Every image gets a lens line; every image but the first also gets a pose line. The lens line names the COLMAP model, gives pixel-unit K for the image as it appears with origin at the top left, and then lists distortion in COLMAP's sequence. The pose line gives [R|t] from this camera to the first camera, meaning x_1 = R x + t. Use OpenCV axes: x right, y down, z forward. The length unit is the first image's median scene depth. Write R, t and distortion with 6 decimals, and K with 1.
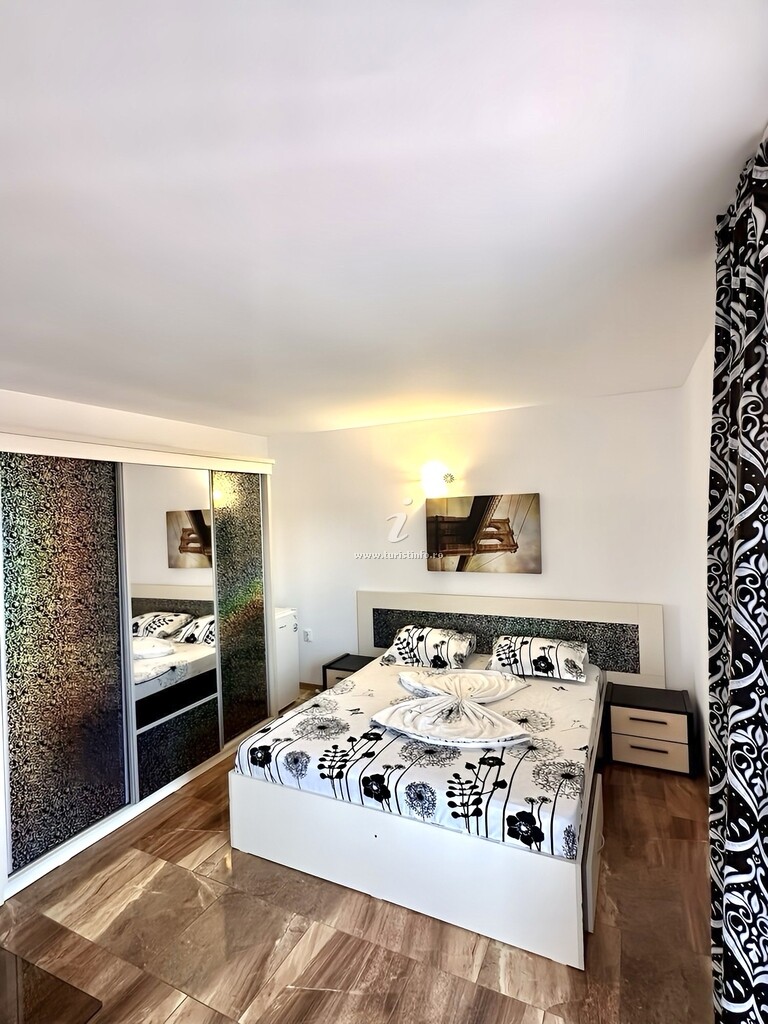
lens RADIAL K [[496.6, 0, 377.1], [0, 496.6, 513.3], [0, 0, 1]] dist [-0.003984, 0.000460]
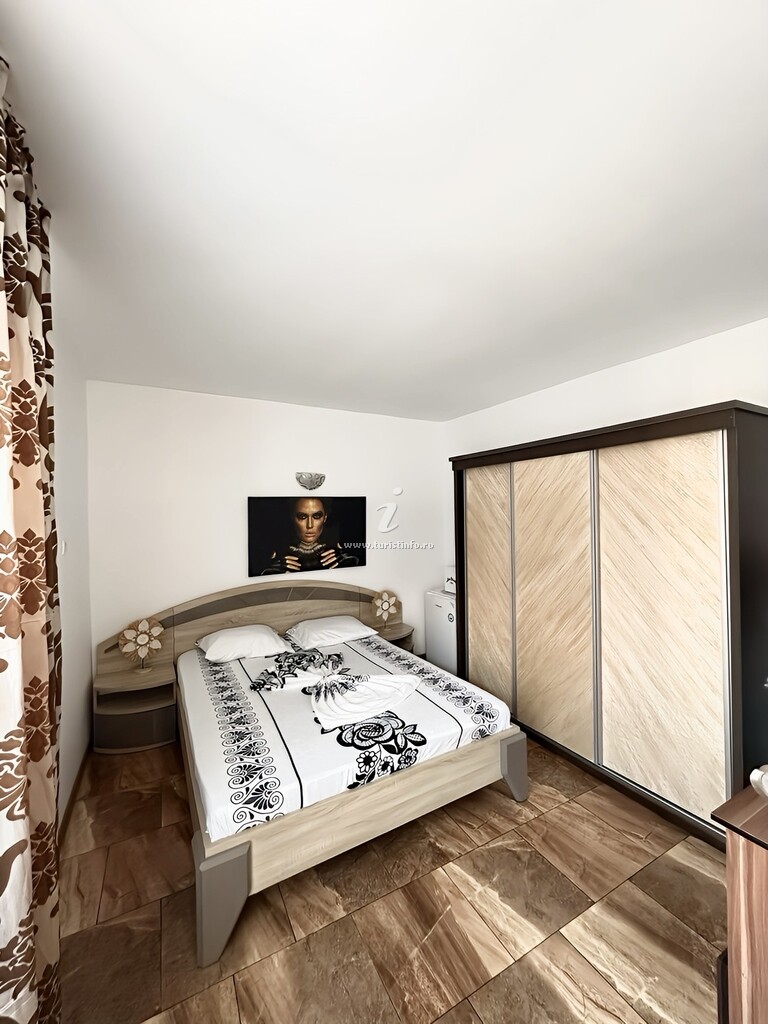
lens RADIAL K [[410.7, 0, 378.9], [0, 410.7, 511.9], [0, 0, 1]] dist [-0.002527, 0.000755]
pose [[-0.579433, 0.039797, -0.814048, 0.482134], [0.036055, 0.999081, 0.023180, 0.002540], [0.814222, -0.015919, -0.580335, 1.043594]]
